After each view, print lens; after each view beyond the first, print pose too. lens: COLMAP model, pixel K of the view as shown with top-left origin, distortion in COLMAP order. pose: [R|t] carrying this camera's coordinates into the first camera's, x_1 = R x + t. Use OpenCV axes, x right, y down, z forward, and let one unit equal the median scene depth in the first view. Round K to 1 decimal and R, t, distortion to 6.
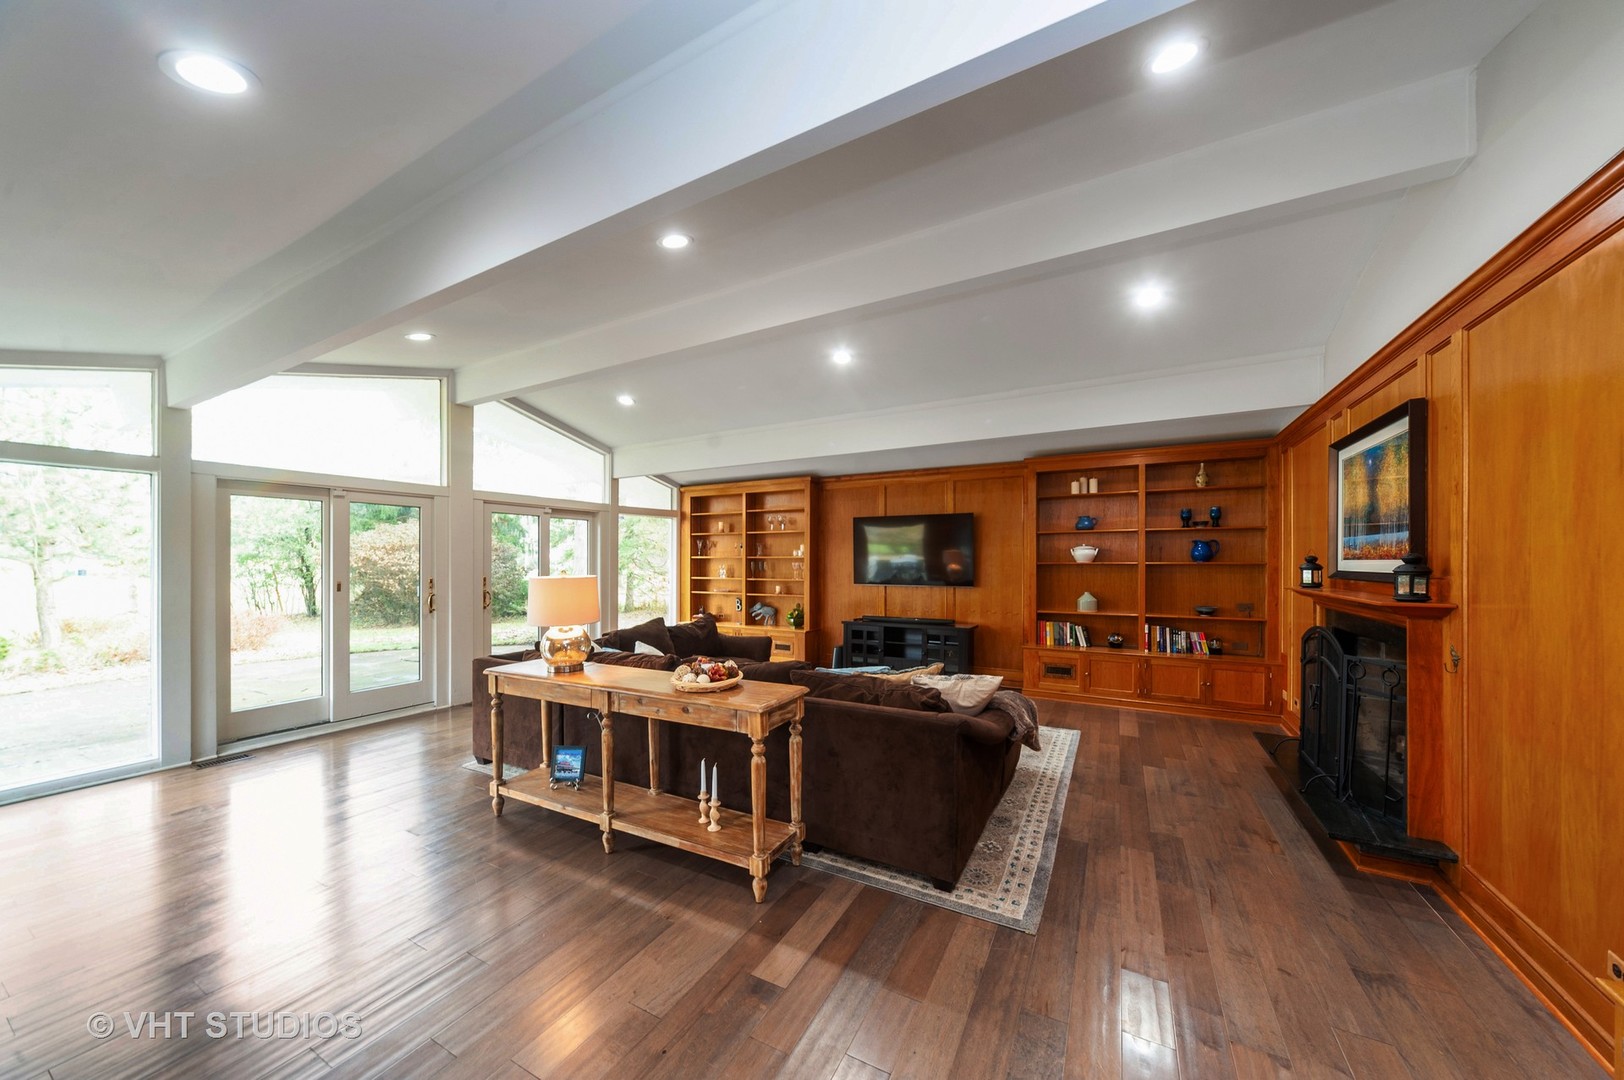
lens RADIAL K [[553.8, 0, 817.2], [0, 553.8, 546.2], [0, 0, 1]] dist [0.000620, 0.000087]
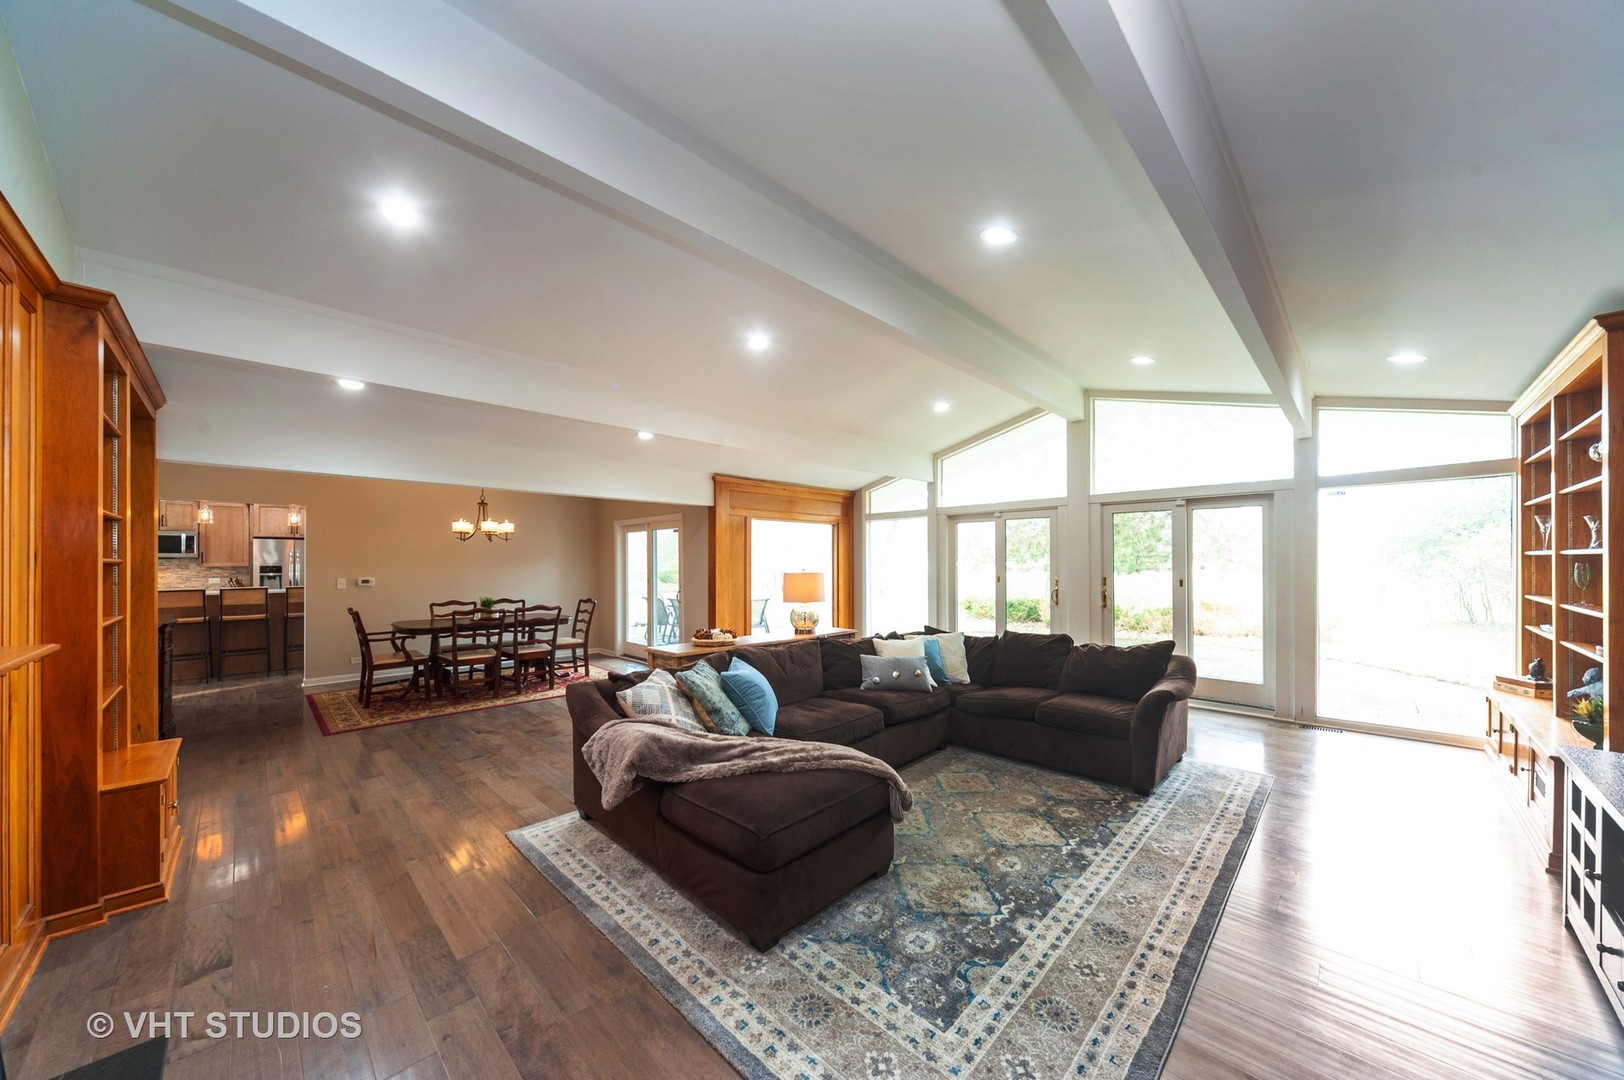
lens RADIAL K [[563.3, 0, 818.8], [0, 563.3, 562.4], [0, 0, 1]] dist [0.000302, 0.000055]
pose [[-0.278517, 0.001692, -0.960430, 0.558435], [0.025446, 0.999660, -0.005618, 0.020824], [0.960094, -0.026004, -0.278466, 0.788950]]
